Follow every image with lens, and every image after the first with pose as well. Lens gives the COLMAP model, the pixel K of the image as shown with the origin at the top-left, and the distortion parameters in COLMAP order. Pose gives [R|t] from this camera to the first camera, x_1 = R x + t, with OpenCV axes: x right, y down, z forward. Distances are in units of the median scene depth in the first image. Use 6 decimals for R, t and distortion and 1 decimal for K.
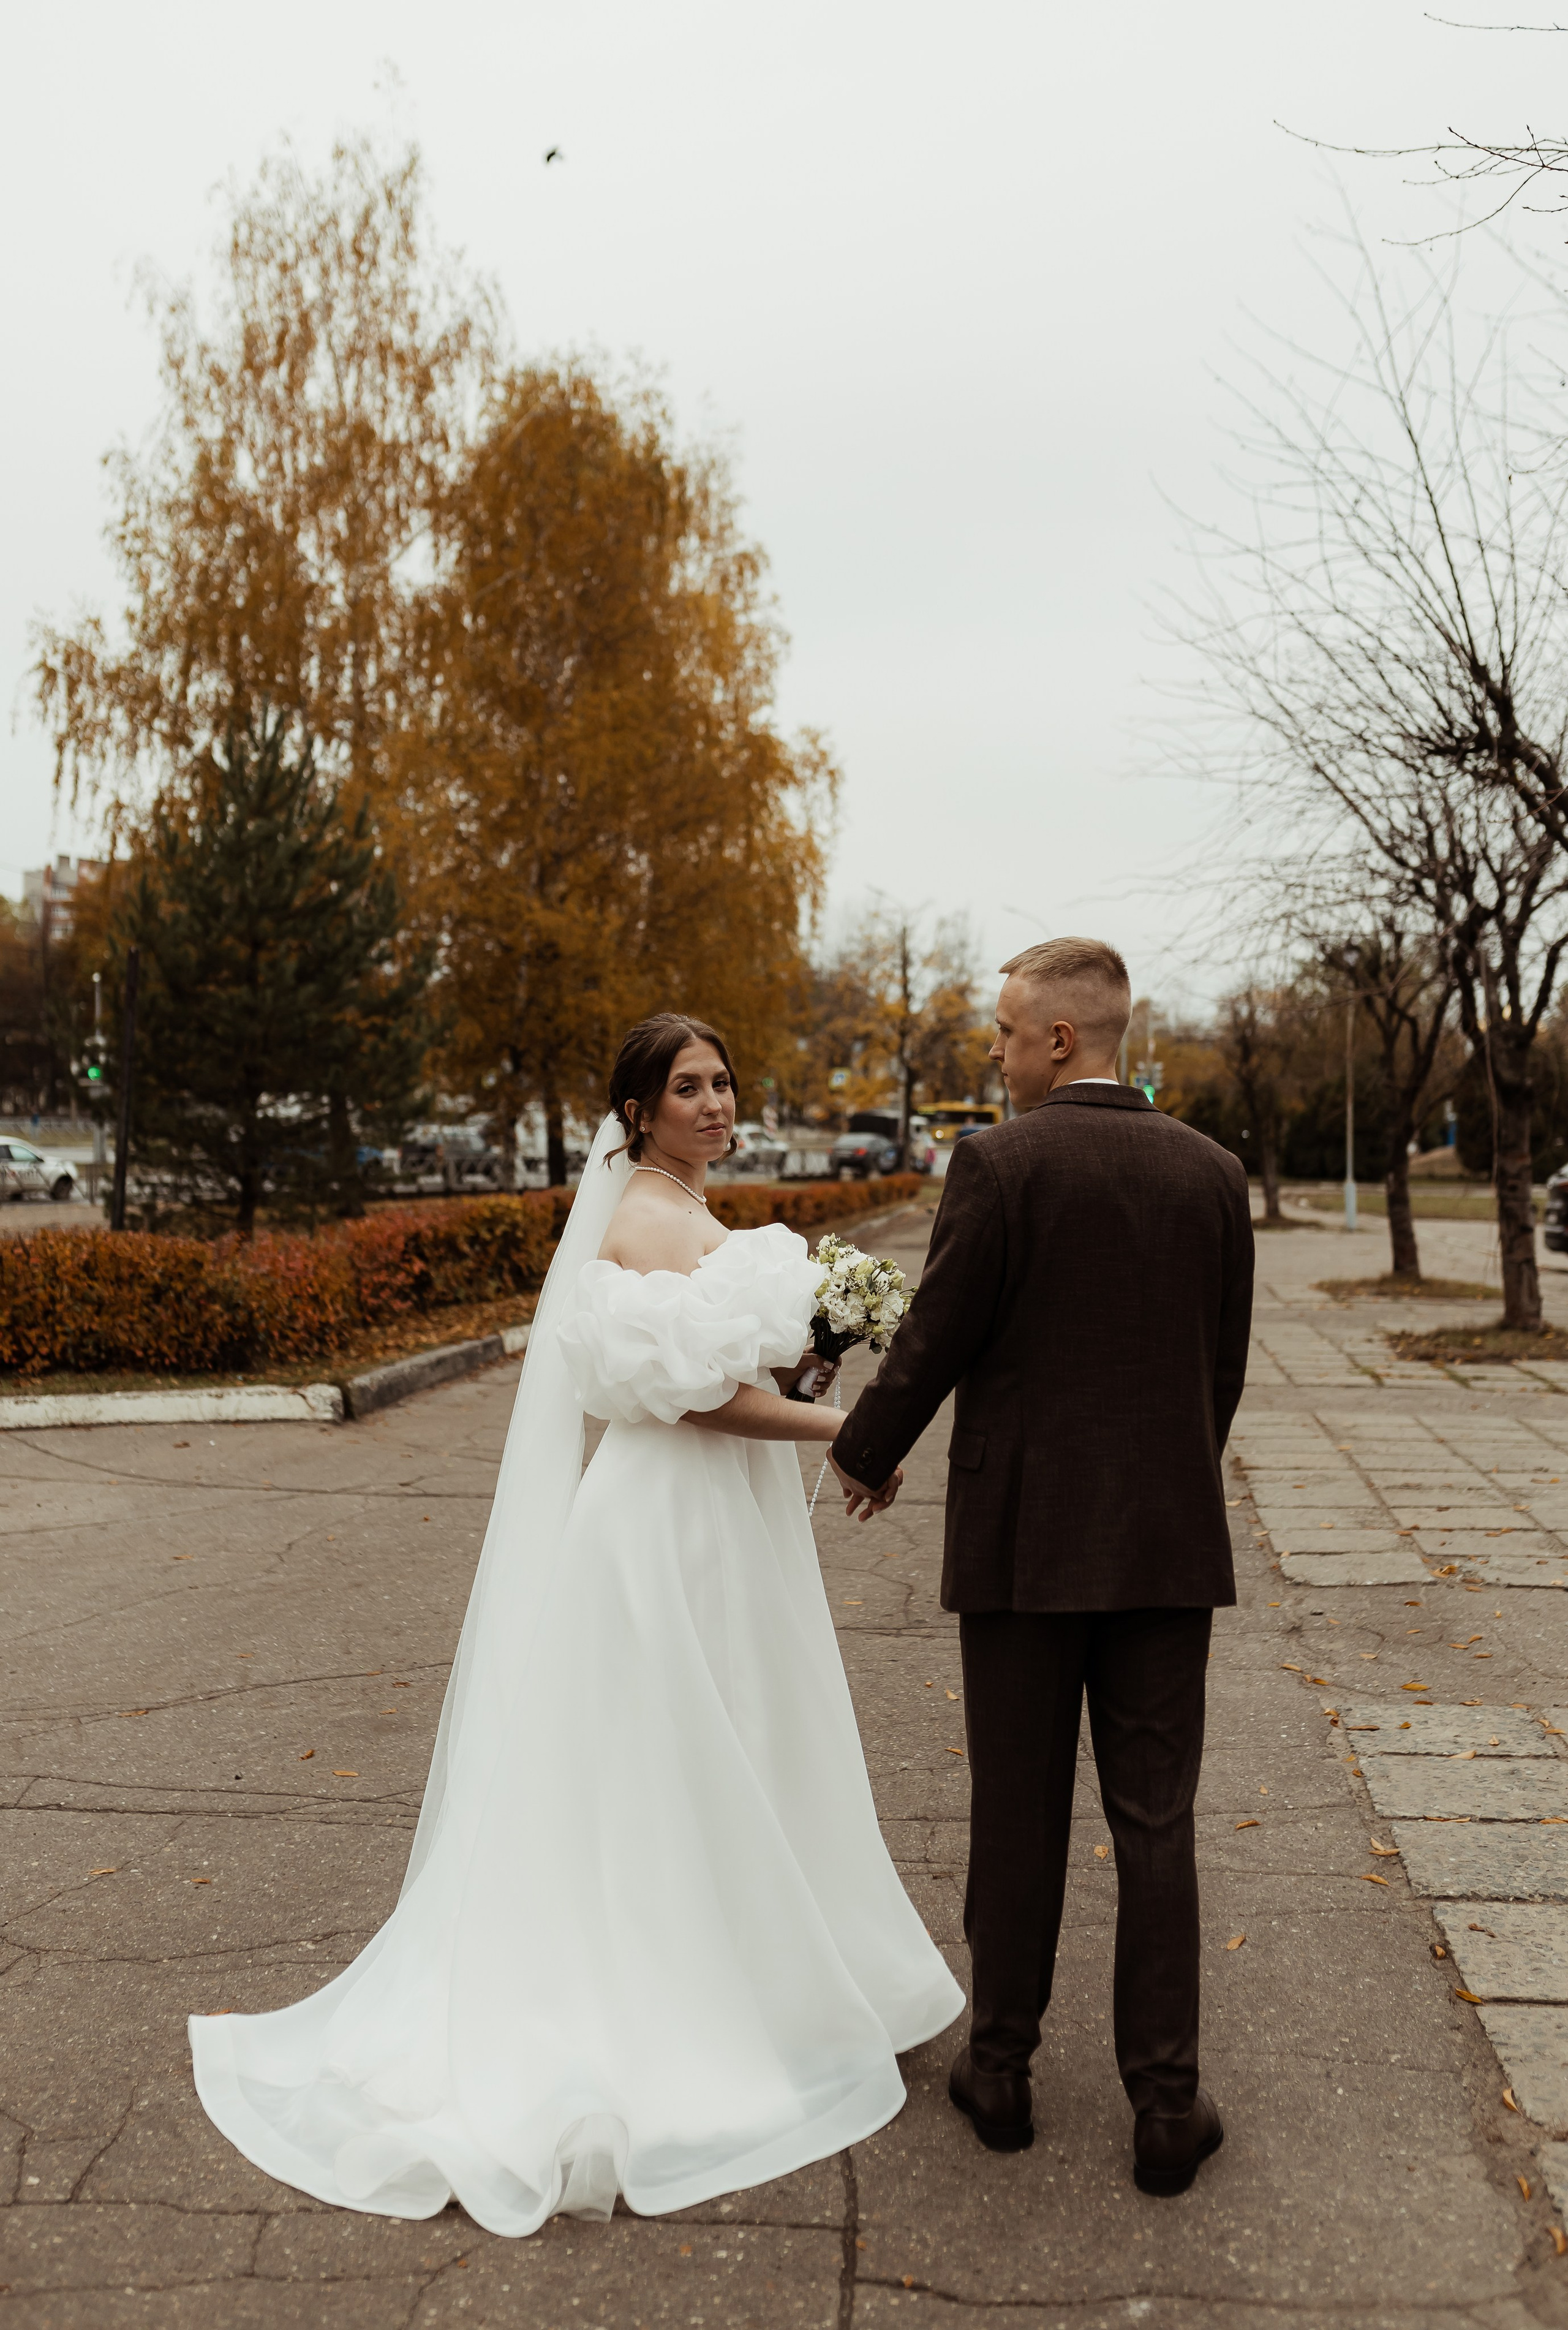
lens RADIAL K [[3070.3, 0, 742.6], [0, 3070.3, 1164.5], [0, 0, 1]] dist [0.007418, 0.038866]
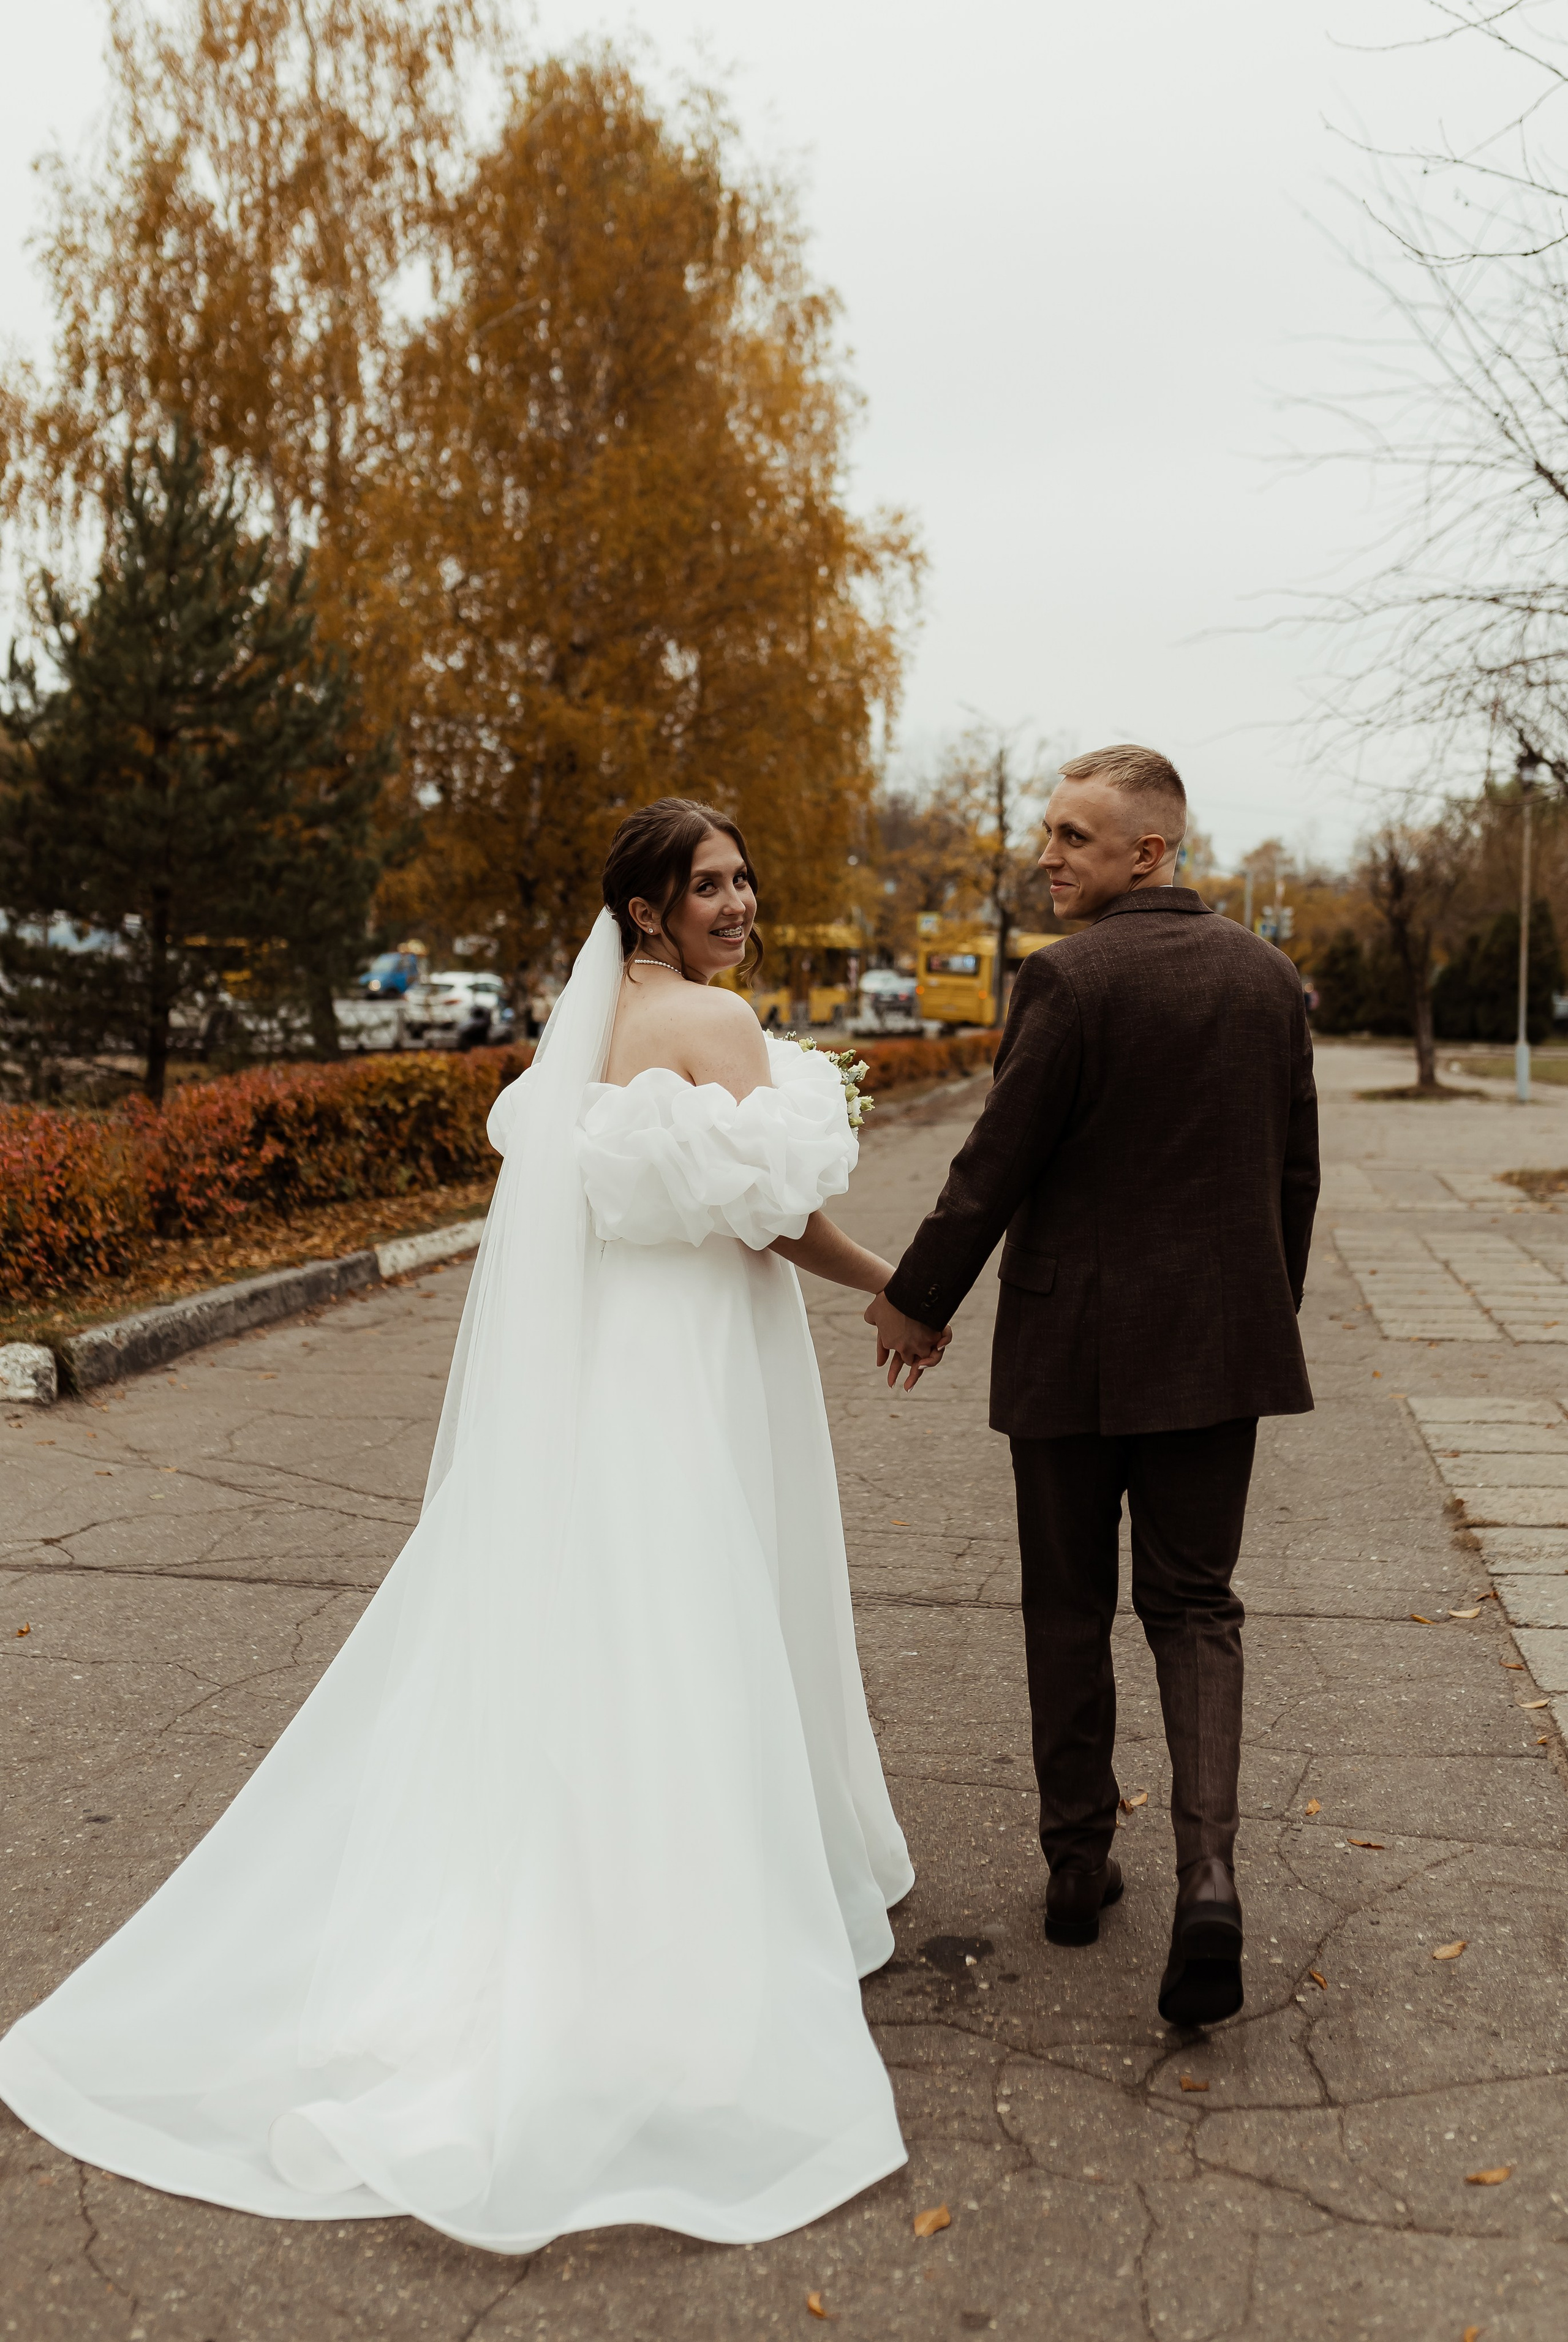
lens RADIAL K [[3086.7, 0, 742.4], [0, 3086.7, 1170.5], [0, 0, 1]] dist [0.007418, 0.038866]
pose [[0.999279, 0.010028, -0.036612, 0.017344], [-0.008242, 0.998784, 0.048604, 0.000951], [0.037055, -0.048267, 0.998147, 0.160636]]
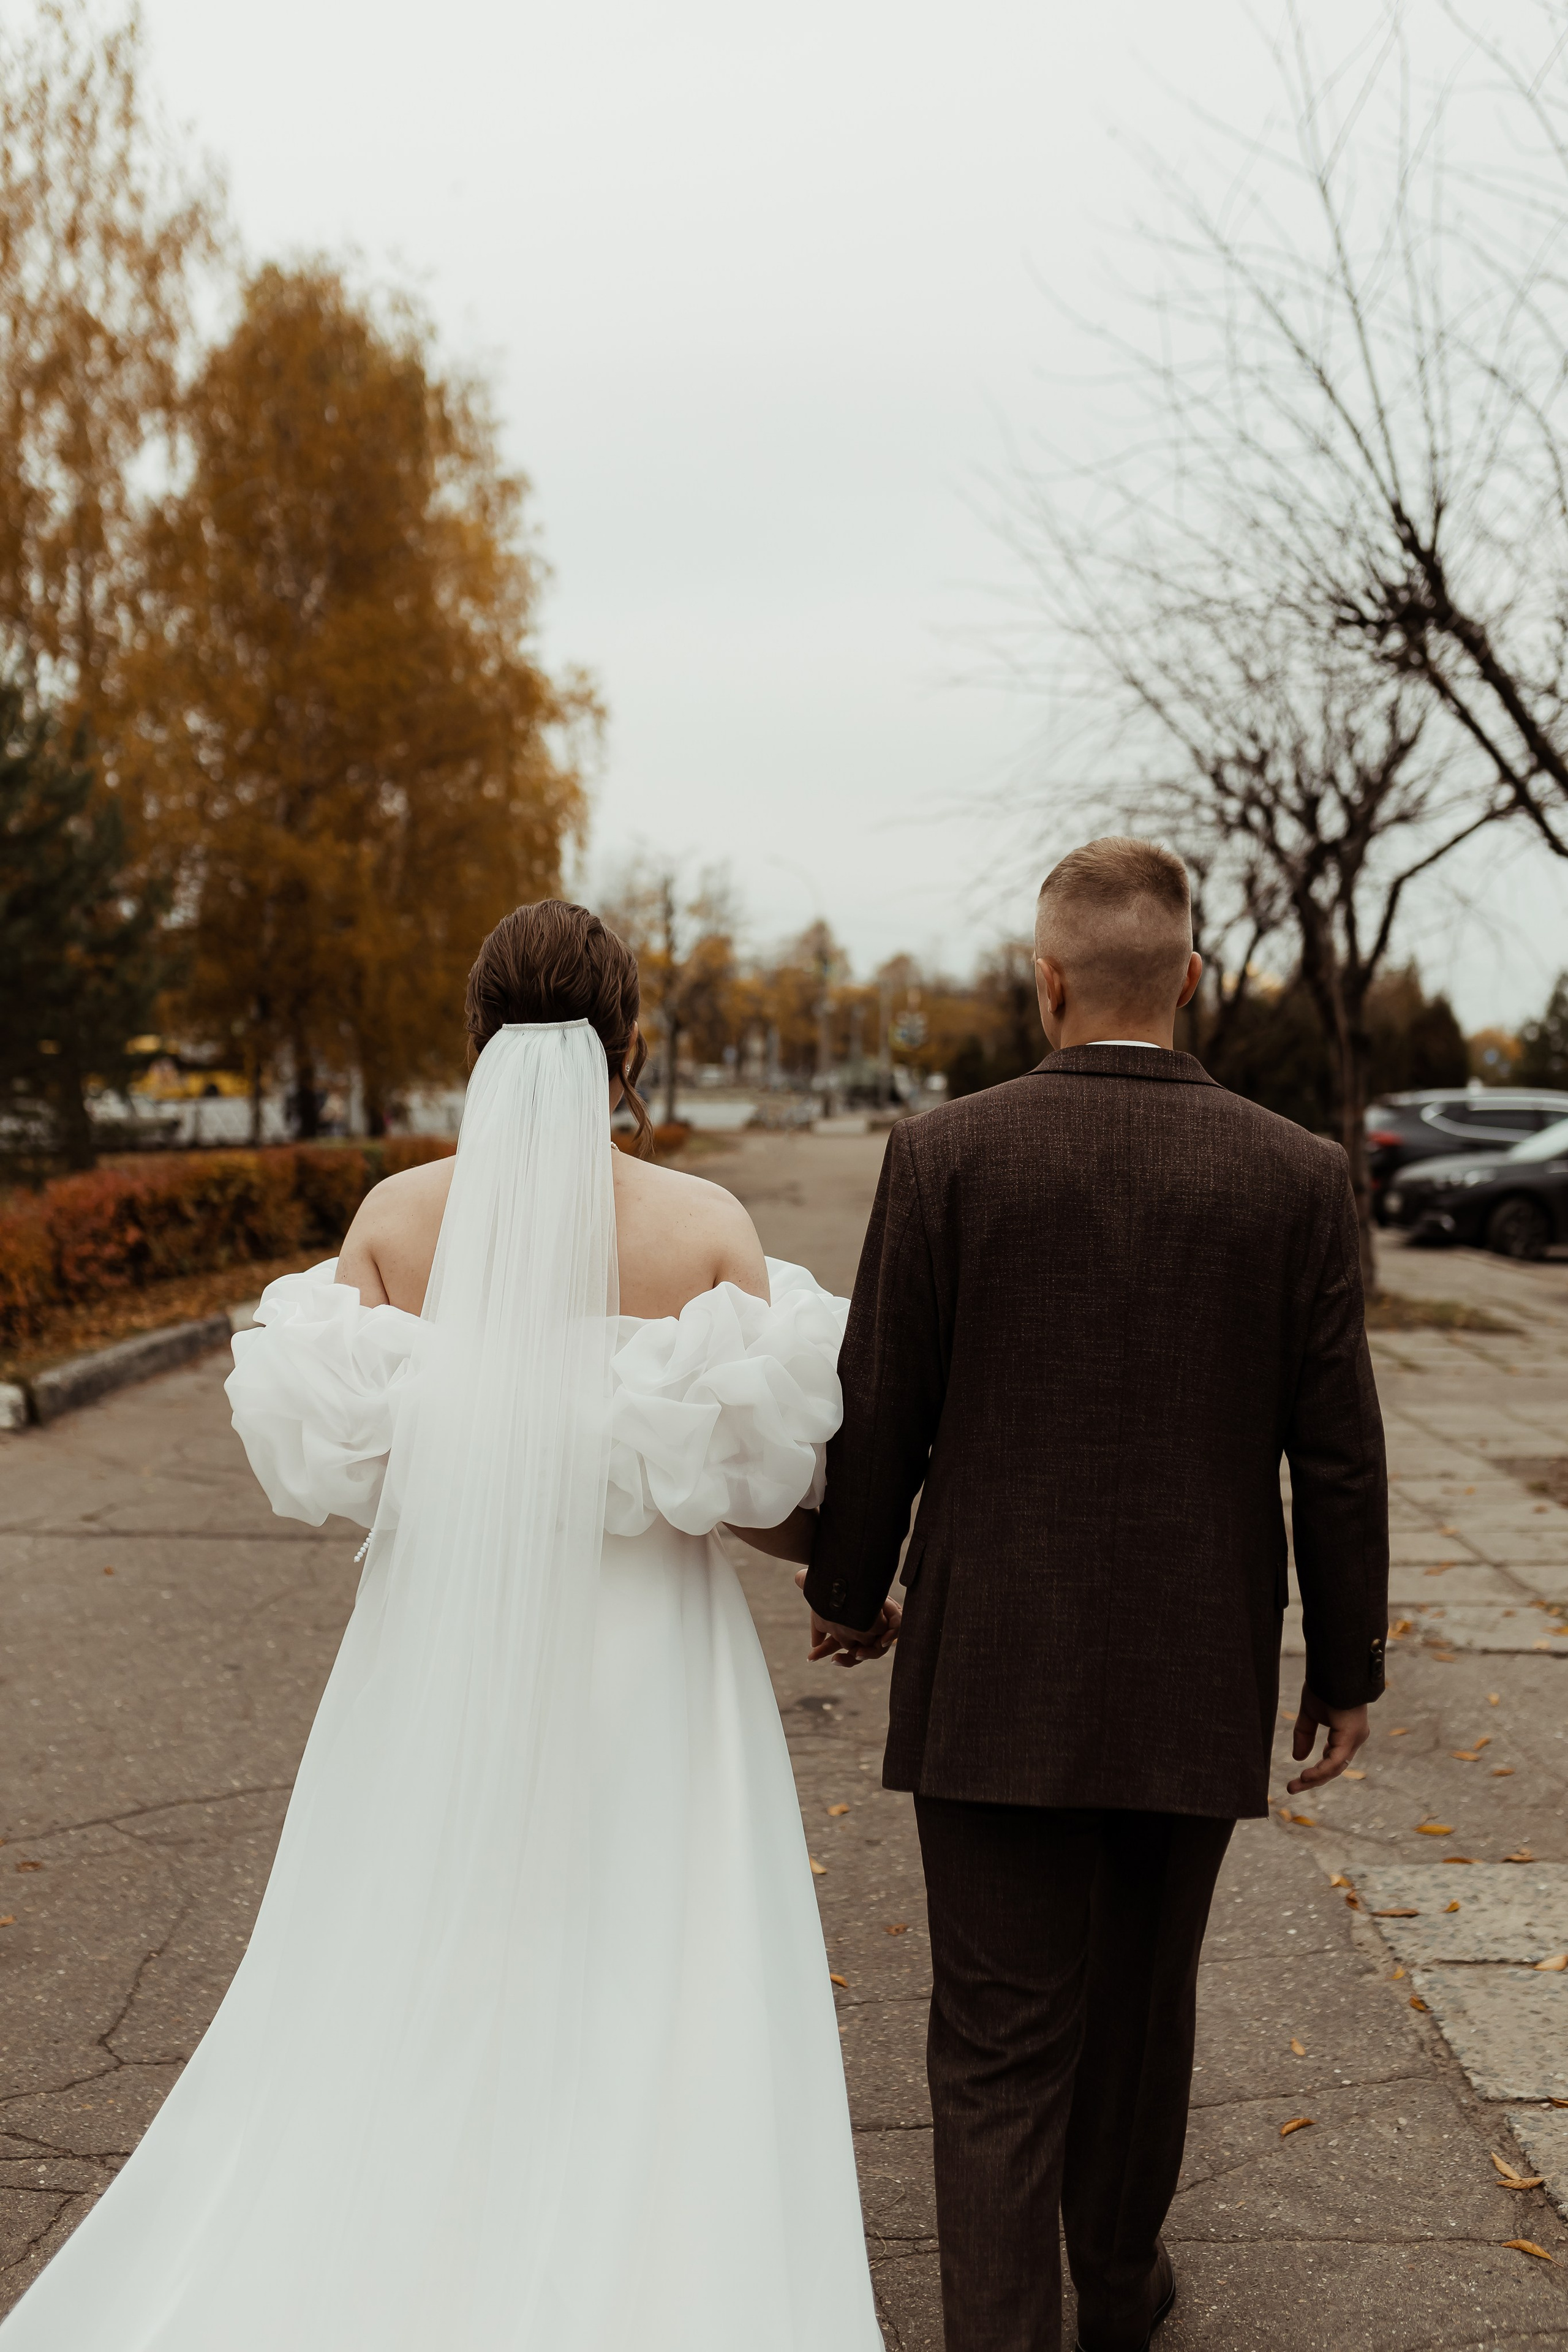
lens RADIAL K [[2949.2, 0, 874.9], [0, 2949.2, 1179.8], [0, 0, 1]] dist [-0.058233, 0.655213]
pose [[0.992032, -0.001049, 0.125980, -0.001229], [-0.001682, 0.999766, 0.021568, -0.000515], [-0.125973, -0.021608, 0.991798, 0.081936]]
